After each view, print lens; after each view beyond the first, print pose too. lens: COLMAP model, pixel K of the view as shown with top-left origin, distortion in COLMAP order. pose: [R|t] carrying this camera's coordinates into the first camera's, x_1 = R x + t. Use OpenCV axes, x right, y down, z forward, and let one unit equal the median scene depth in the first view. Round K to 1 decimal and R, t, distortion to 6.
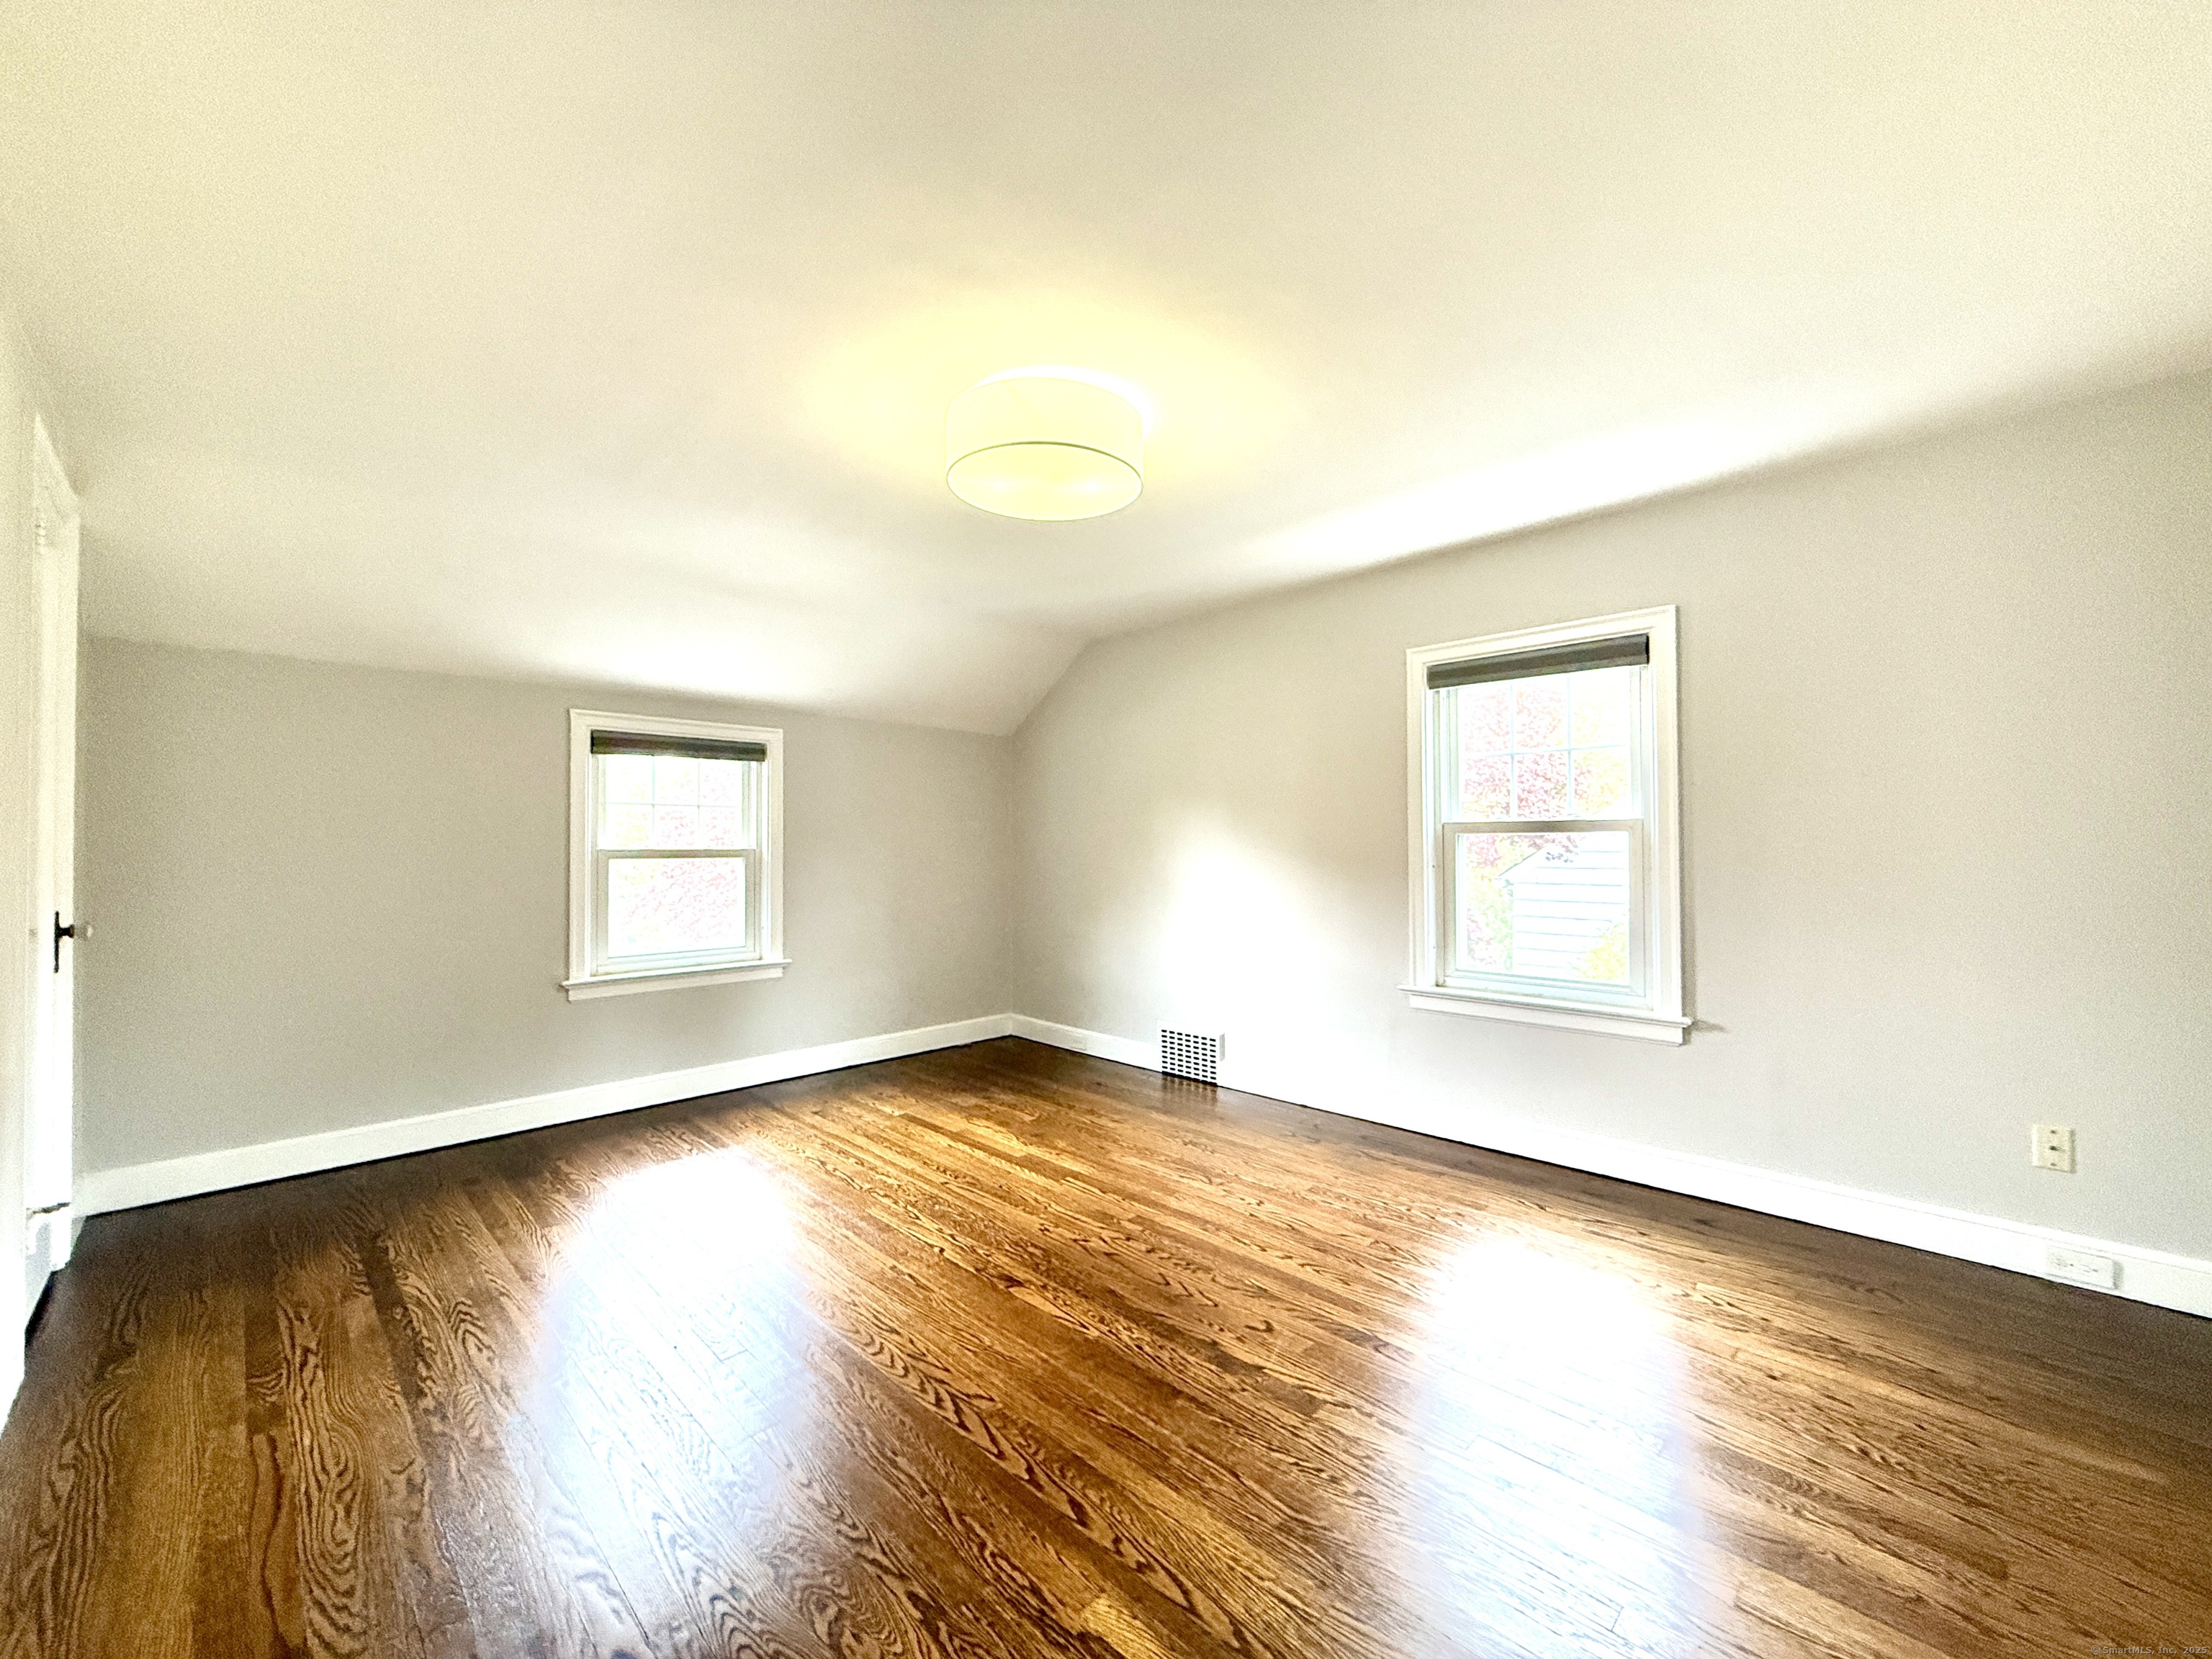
lens RADIAL K [[881.0, 0, 1105.0], [0, 881.0, 829.5], [0, 0, 1]] dist [0.002543, -0.000077]
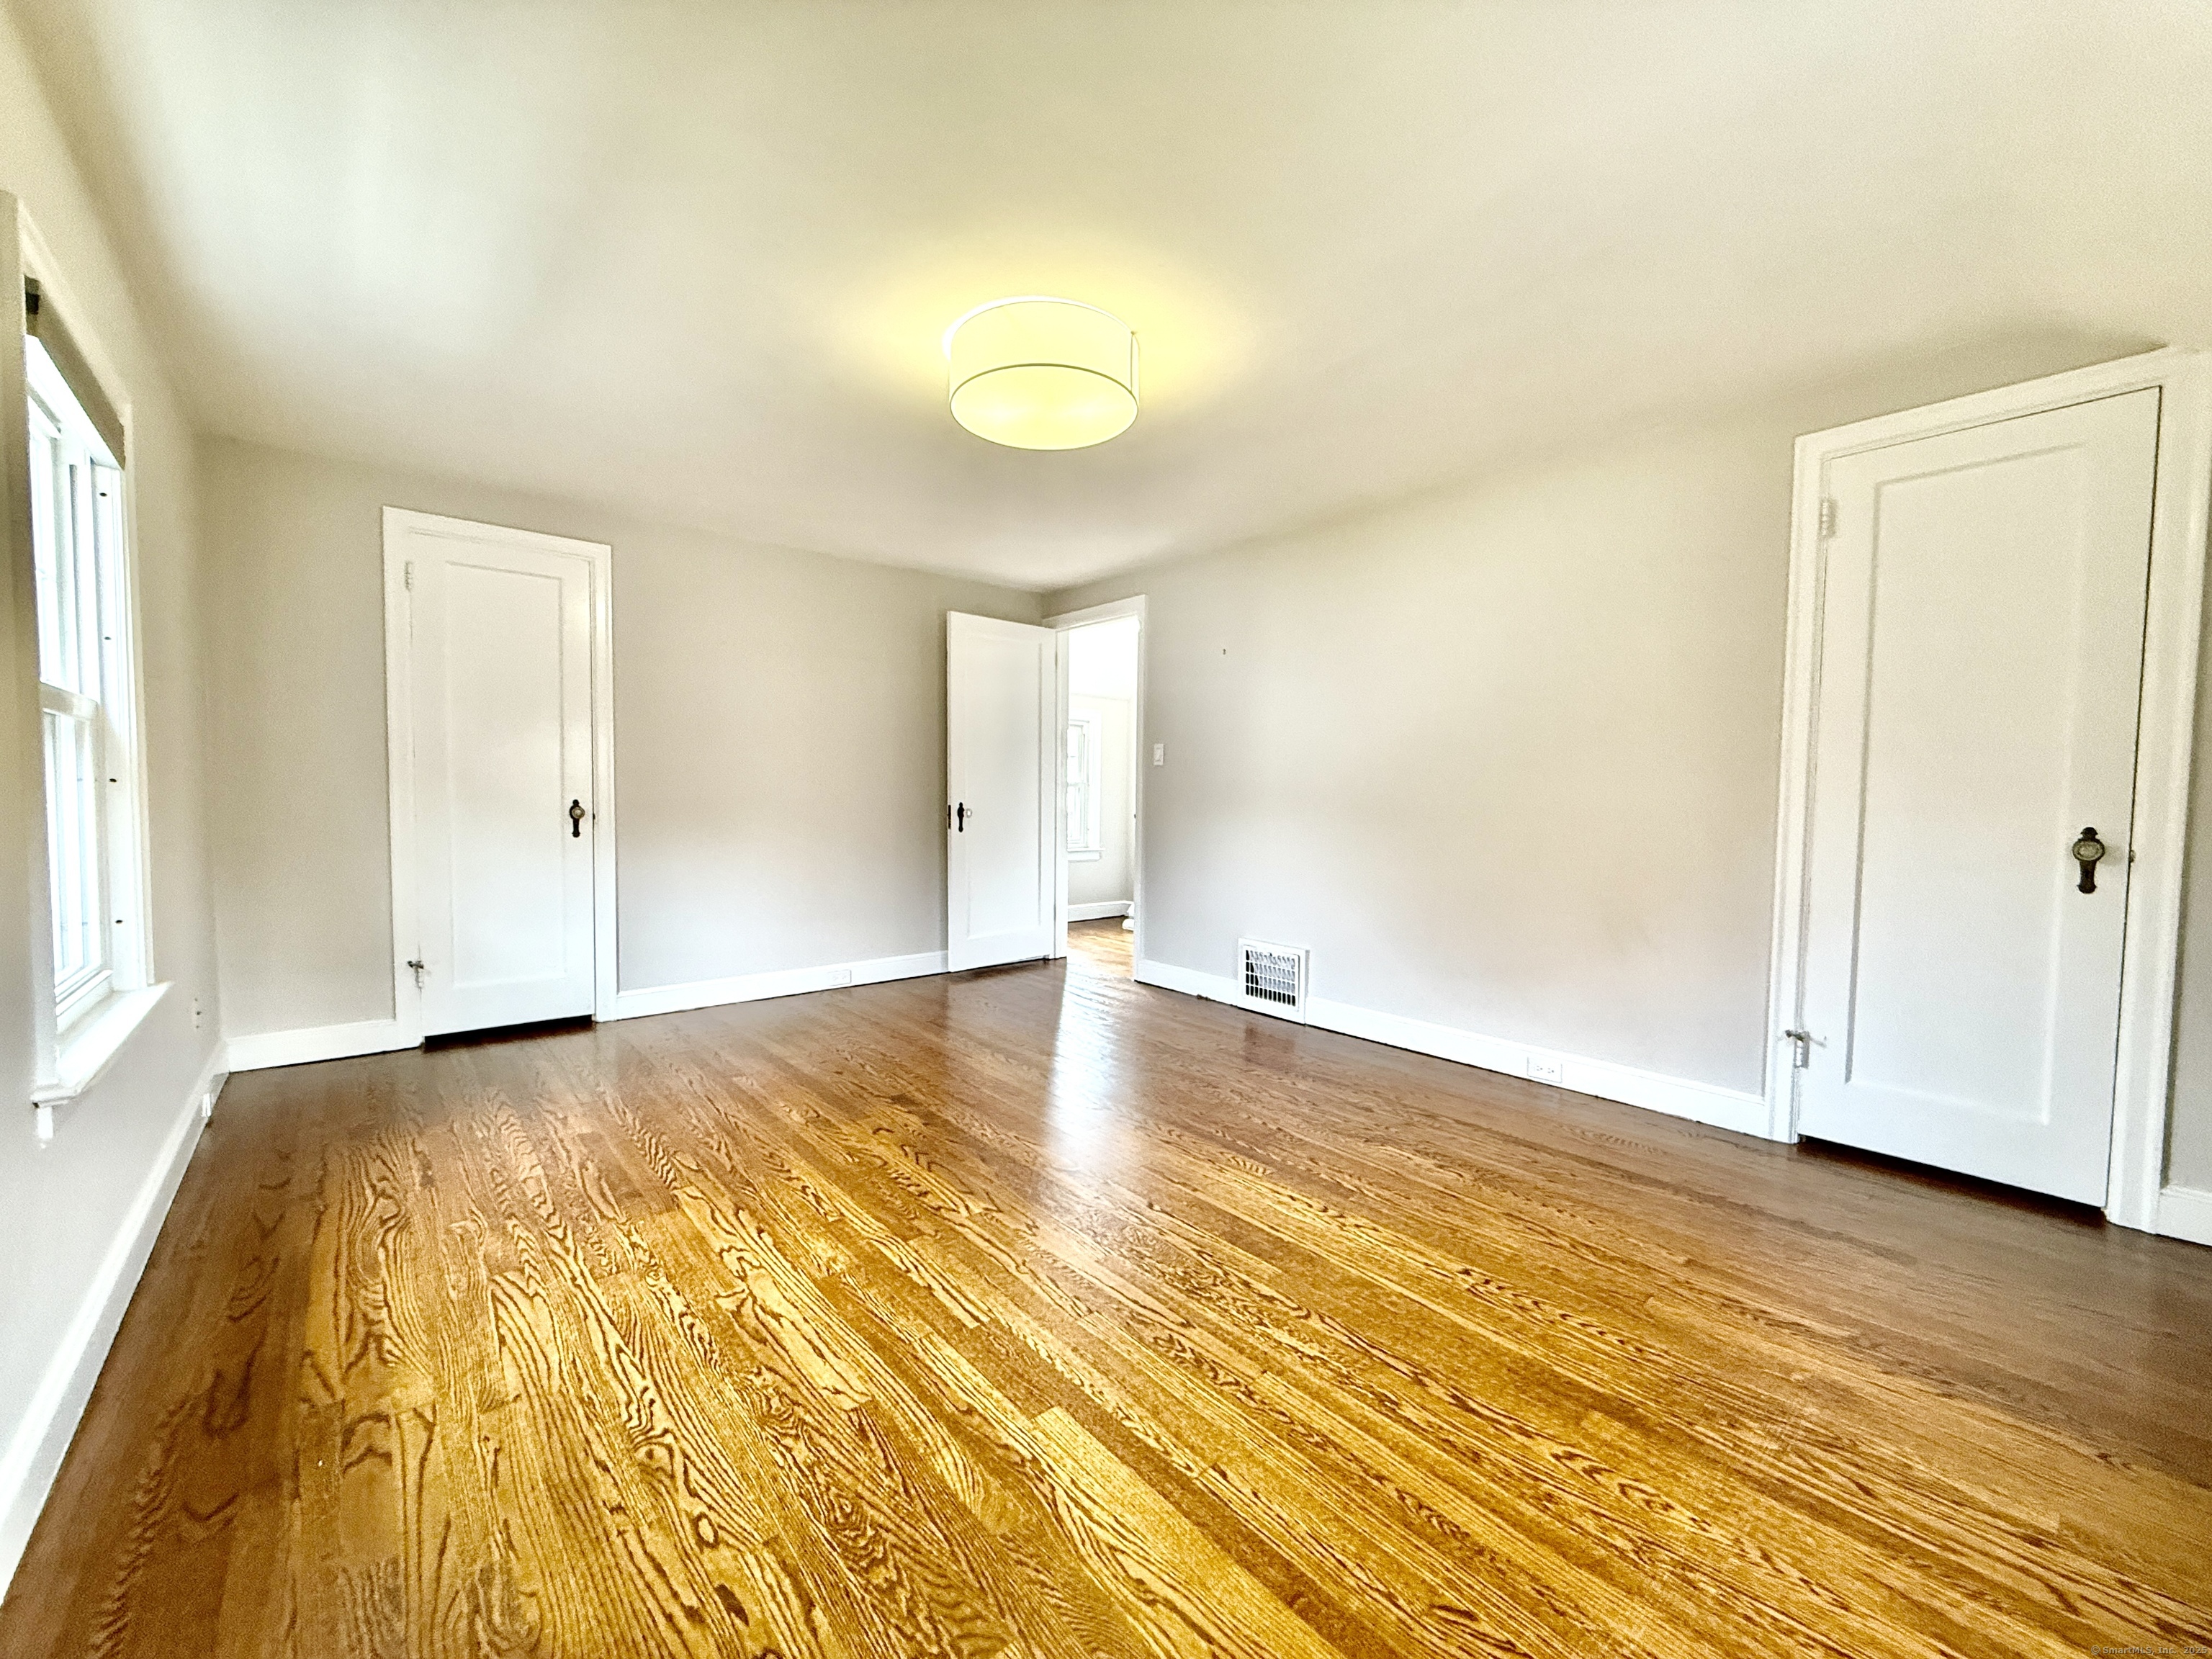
lens RADIAL K [[881.0, 0, 1107.0], [0, 881.0, 834.4], [0, 0, 1]] dist [0.002543, -0.000077]
pose [[-0.997300, -0.007373, 0.073070, -0.169239], [-0.004895, 0.999409, 0.034034, 0.057684], [-0.073277, 0.033584, -0.996746, 1.567051]]
